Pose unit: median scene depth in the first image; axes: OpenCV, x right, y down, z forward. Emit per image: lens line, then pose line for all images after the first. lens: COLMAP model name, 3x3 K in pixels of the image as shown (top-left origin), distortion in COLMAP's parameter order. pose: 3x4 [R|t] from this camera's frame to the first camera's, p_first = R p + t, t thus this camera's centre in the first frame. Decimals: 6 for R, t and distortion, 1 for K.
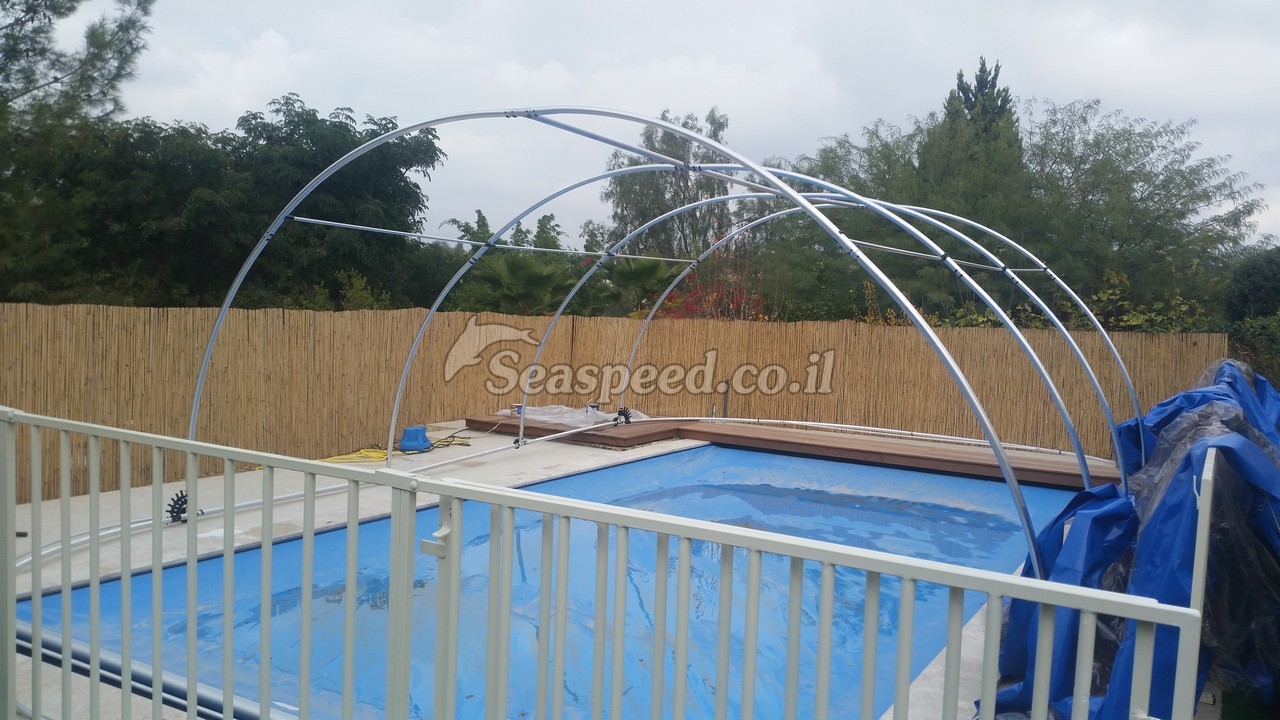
lens RADIAL K [[1016.3, 0, 657.4], [0, 1016.3, 399.9], [0, 0, 1]] dist [0.153981, -0.307033]
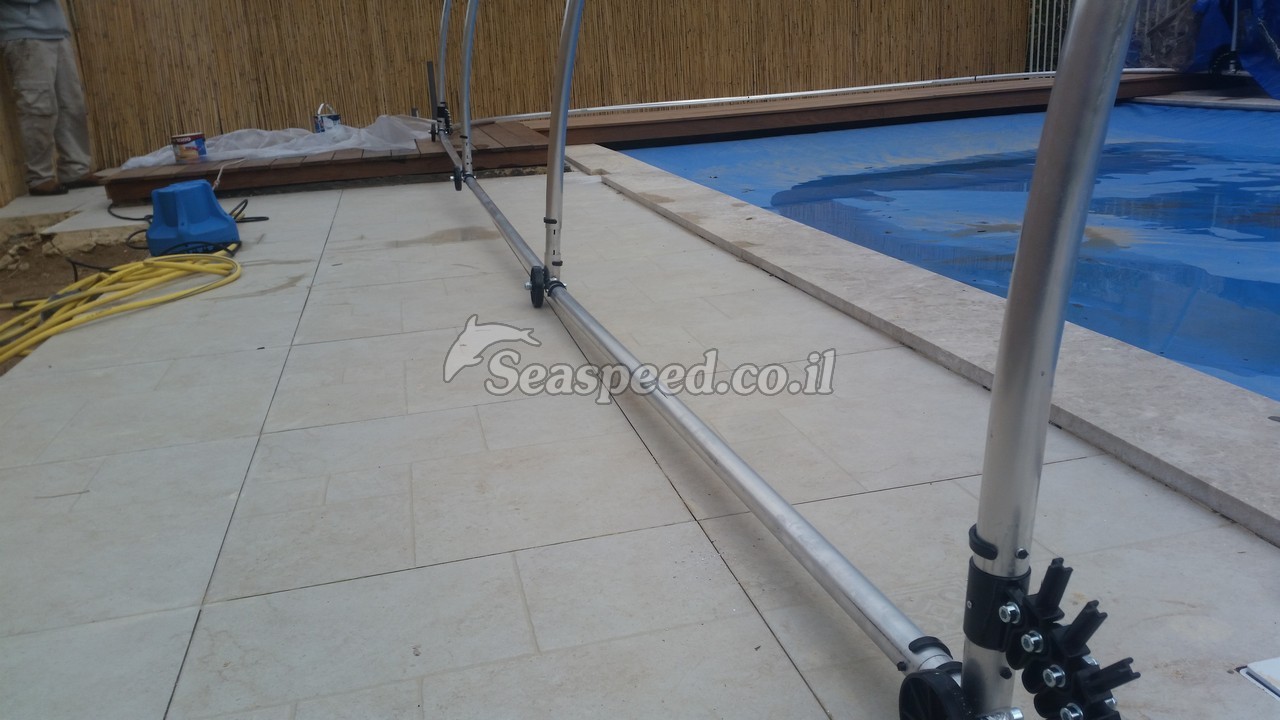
lens RADIAL K [[1029.5, 0, 657.8], [0, 1029.5, 371.8], [0, 0, 1]] dist [0.137055, -0.275838]
pose [[0.726114, -0.291009, 0.622955, -0.274156], [0.162000, 0.952919, 0.256322, 0.017798], [-0.668217, -0.085200, 0.739071, 0.478744]]
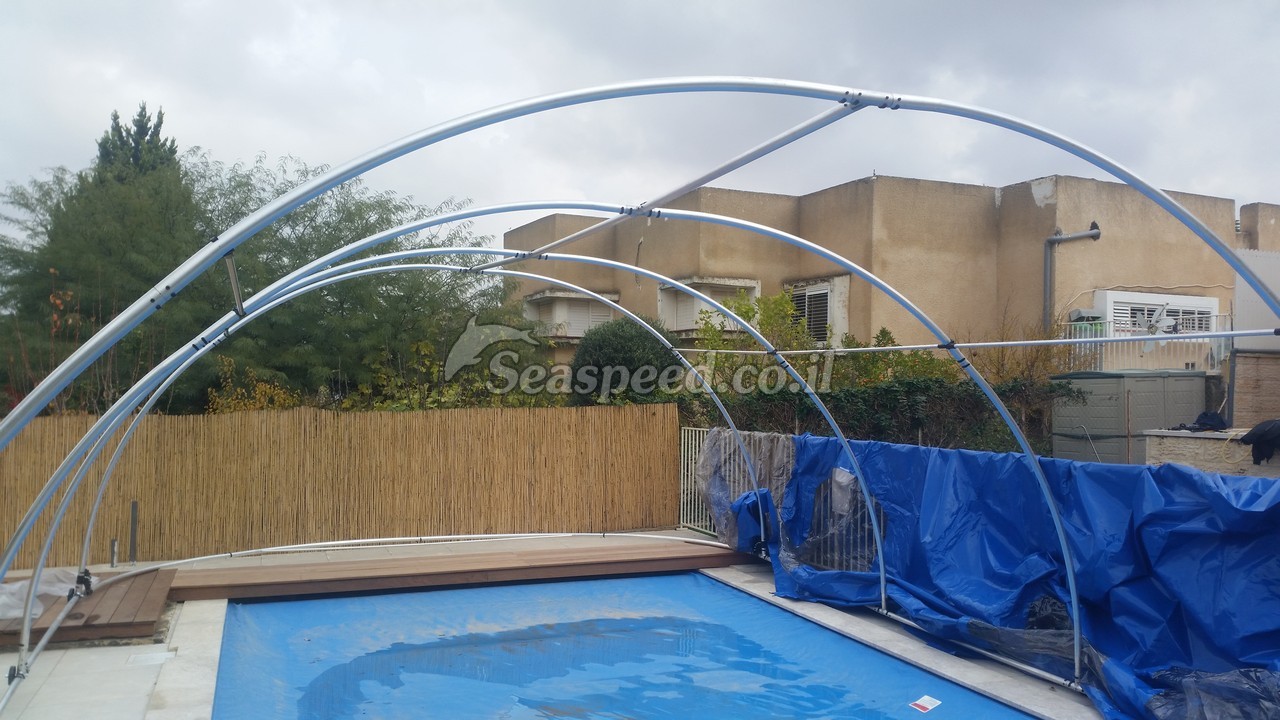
lens RADIAL K [[1016.3, 0, 657.4], [0, 1016.3, 399.9], [0, 0, 1]] dist [0.153981, -0.307033]
pose [[0.642762, -0.046985, 0.764624, -0.249272], [0.094037, 0.995408, -0.017883, -0.044840], [-0.760273, 0.083398, 0.644228, 0.287831]]
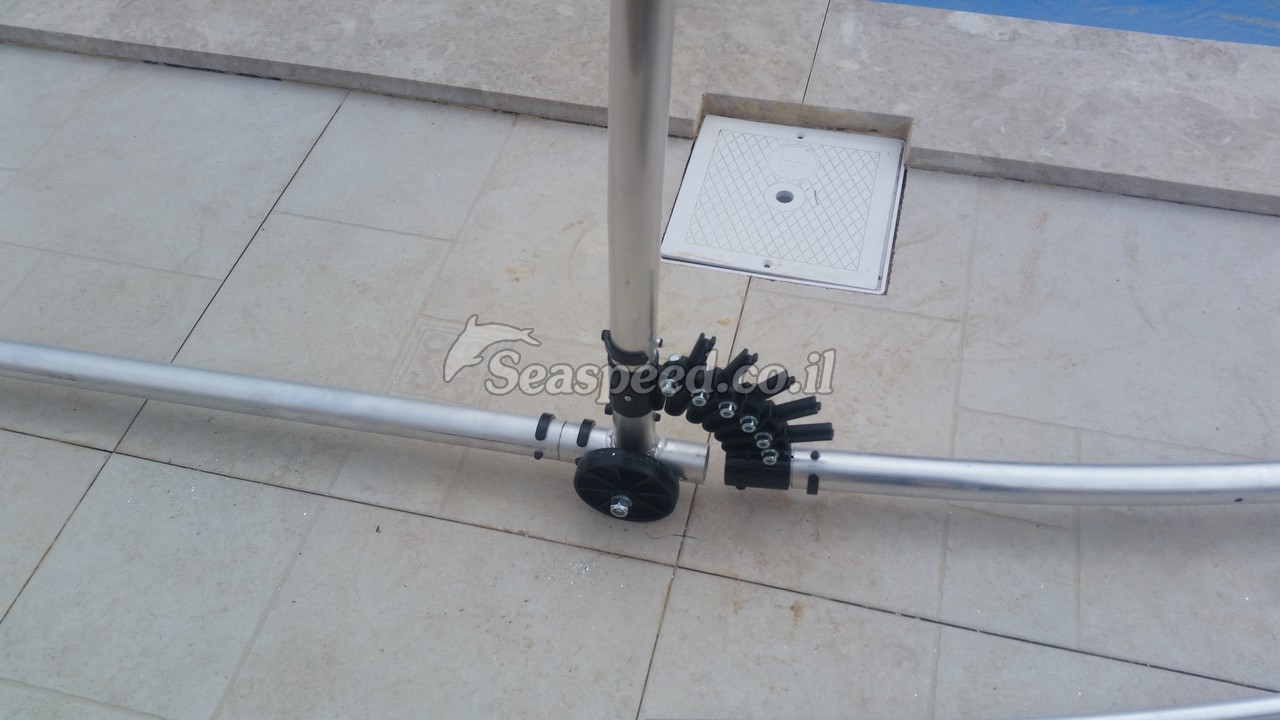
lens RADIAL K [[1052.6, 0, 663.5], [0, 1052.6, 390.3], [0, 0, 1]] dist [0.150216, -0.385322]
pose [[-0.256257, -0.796627, 0.547464, -0.265393], [0.121671, 0.535288, 0.835861, -0.009241], [-0.958921, 0.280806, -0.040245, 0.511029]]
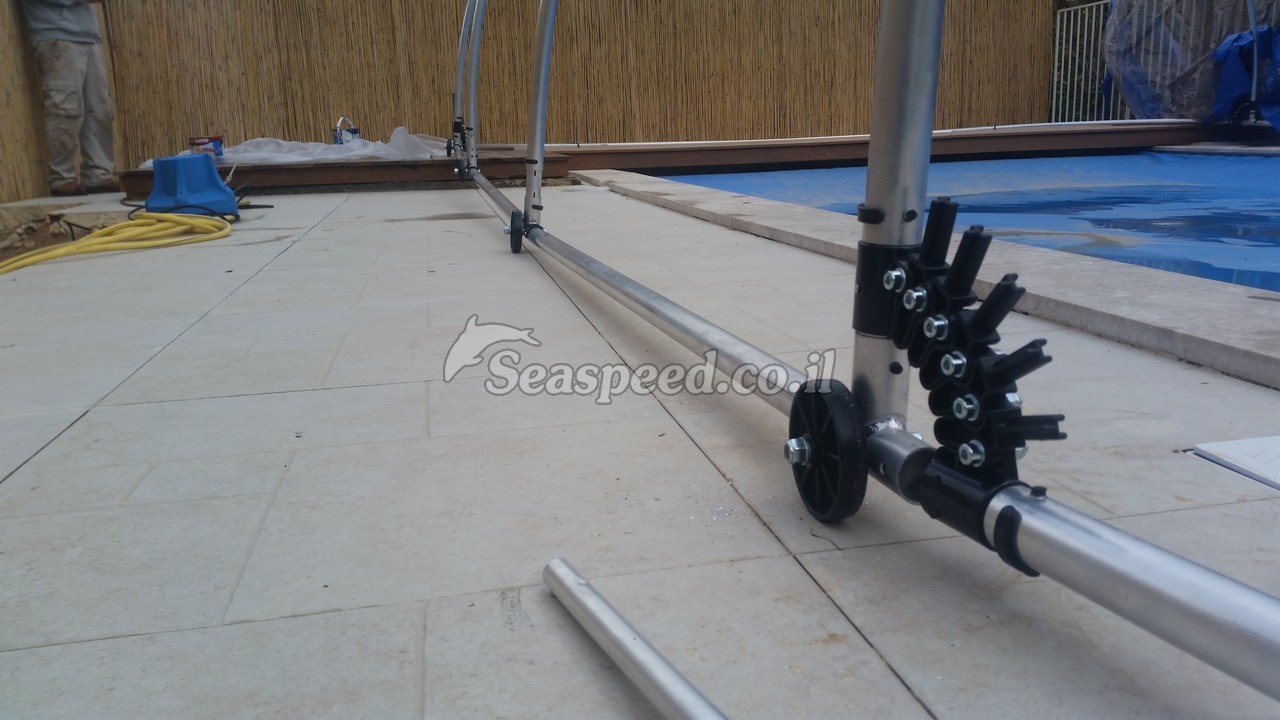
lens RADIAL K [[1019.6, 0, 658.5], [0, 1019.6, 384.4], [0, 0, 1]] dist [0.158411, -0.308644]
pose [[0.749918, -0.229611, 0.620404, -0.269491], [0.132440, 0.970955, 0.199262, 0.041880], [-0.648137, -0.067264, 0.758547, 0.475979]]
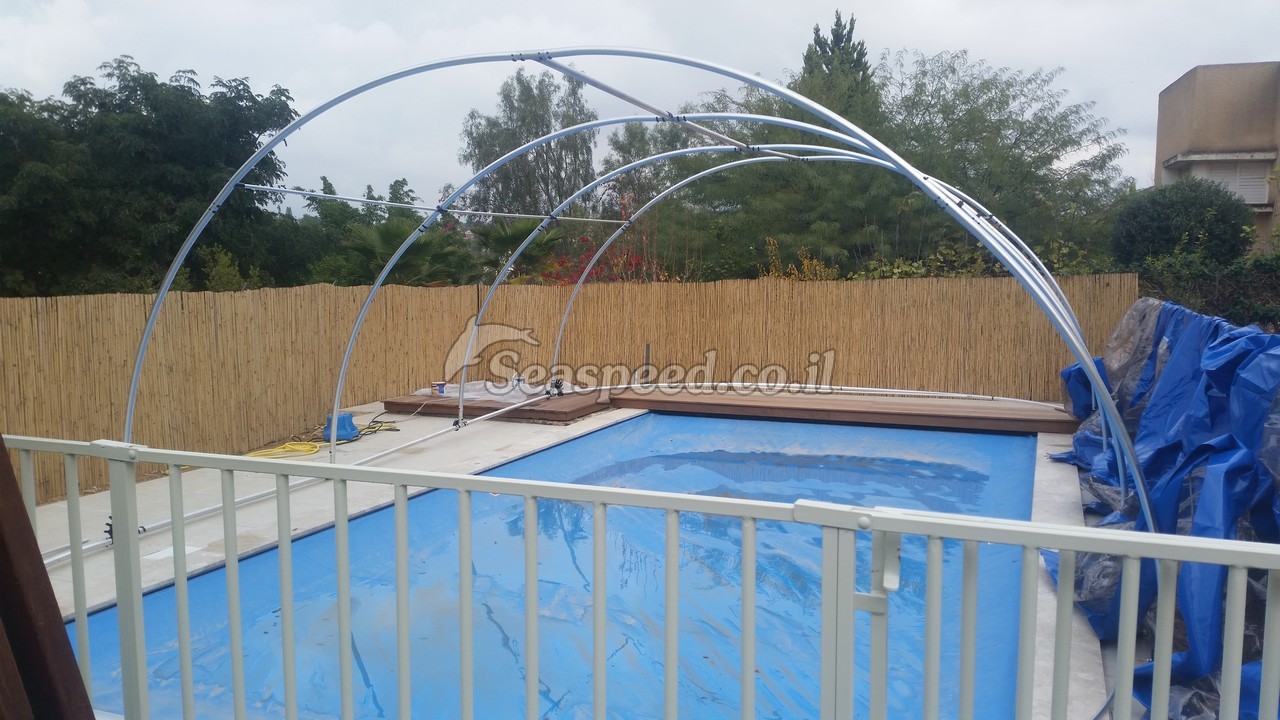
lens RADIAL K [[1019.6, 0, 658.5], [0, 1019.6, 384.4], [0, 0, 1]] dist [0.158411, -0.308644]
pose [[0.987870, -0.058657, 0.143781, -0.066817], [0.055620, 0.998138, 0.025058, -0.005586], [-0.144983, -0.016757, 0.989292, 0.037427]]
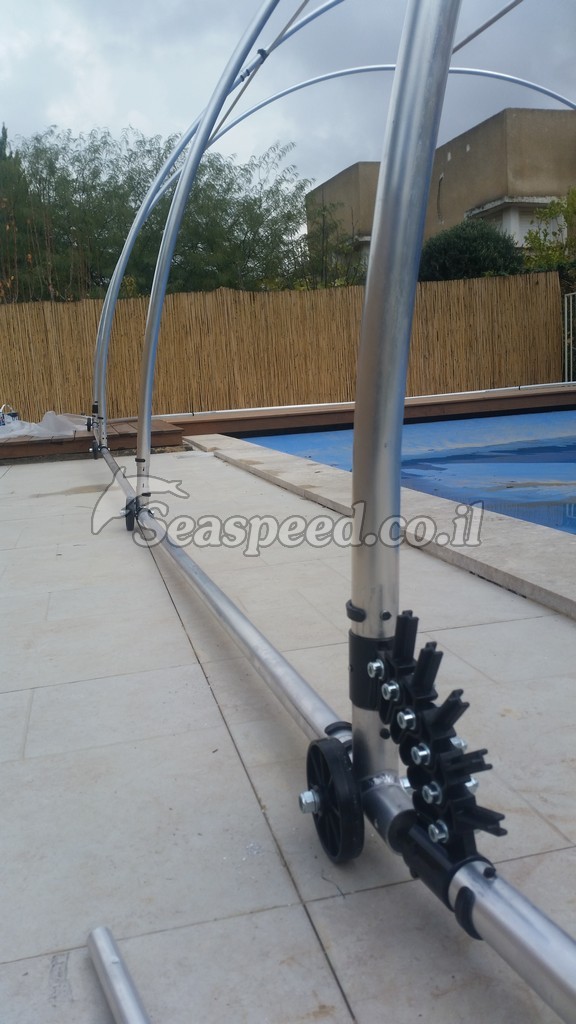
lens RADIAL K [[815.7, 0, 273.8], [0, 815.7, 521.3], [0, 0, 1]] dist [0.158411, -0.308644]
pose [[0.737928, -0.208017, 0.642021, -0.262761], [0.168527, 0.977972, 0.123164, 0.032526], [-0.653498, 0.017312, 0.756730, 0.473267]]
